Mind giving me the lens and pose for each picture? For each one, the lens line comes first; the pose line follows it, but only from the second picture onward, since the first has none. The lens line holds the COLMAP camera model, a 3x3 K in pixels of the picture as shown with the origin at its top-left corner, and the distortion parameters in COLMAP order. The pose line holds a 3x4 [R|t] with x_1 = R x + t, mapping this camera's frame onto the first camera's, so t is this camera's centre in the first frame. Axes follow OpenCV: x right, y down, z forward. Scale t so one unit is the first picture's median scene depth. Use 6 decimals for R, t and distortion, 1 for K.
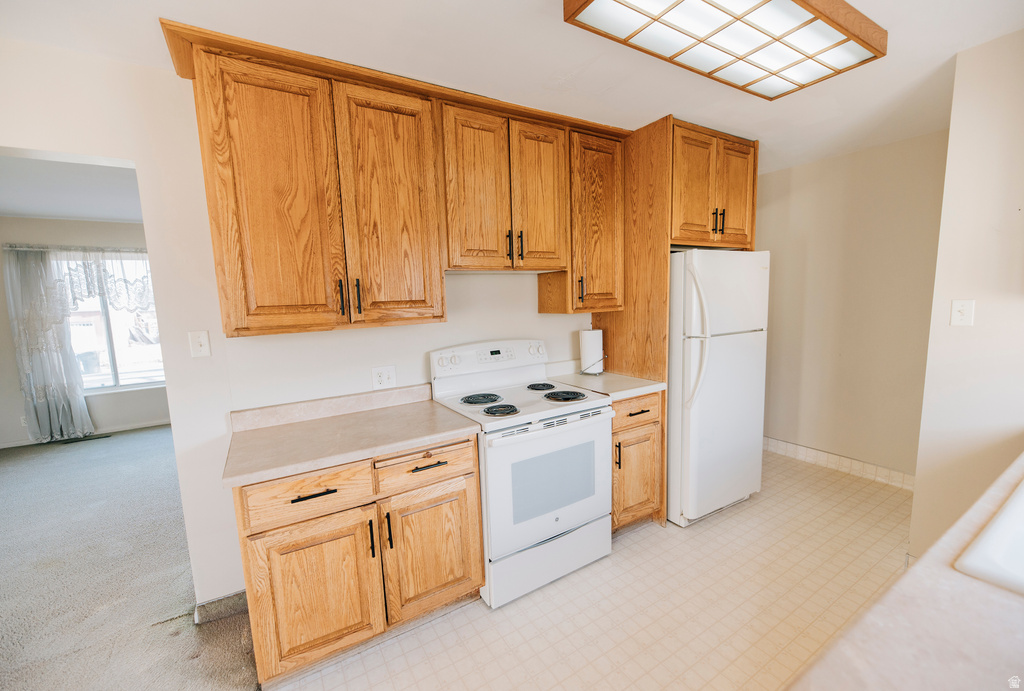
lens RADIAL K [[414.8, 0, 519.4], [0, 414.8, 346.5], [0, 0, 1]] dist [-0.001919, -0.000352]
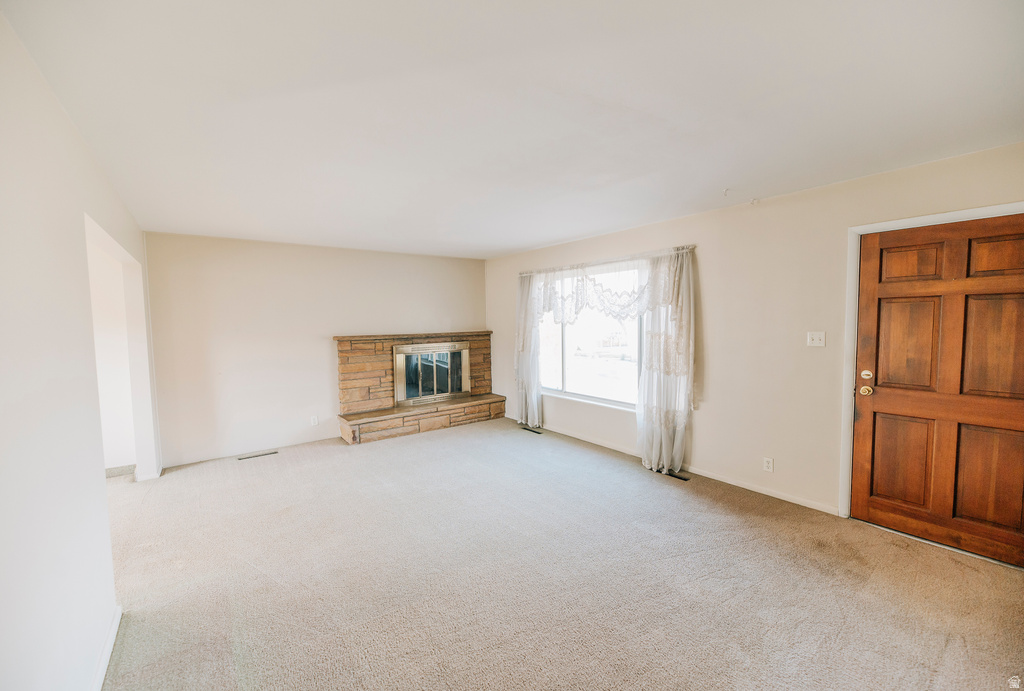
lens RADIAL K [[414.8, 0, 508.3], [0, 414.8, 342.8], [0, 0, 1]] dist [-0.001919, -0.000352]
pose [[0.089143, 0.091797, -0.991780, 0.115513], [-0.105624, 0.991000, 0.082231, -0.121255], [0.990402, 0.097426, 0.098037, 0.809236]]
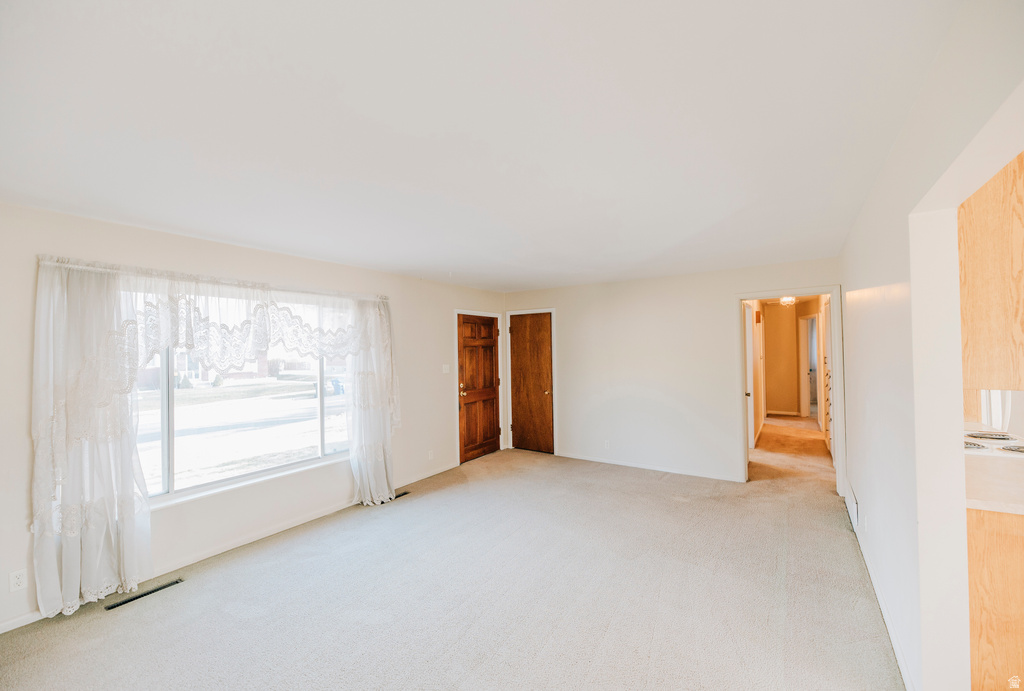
lens RADIAL K [[414.8, 0, 509.8], [0, 414.8, 347.2], [0, 0, 1]] dist [-0.001919, -0.000352]
pose [[0.912815, 0.018060, 0.407974, -0.843839], [0.040512, 0.990089, -0.134471, -0.018428], [-0.406360, 0.139275, 0.903036, 0.224184]]
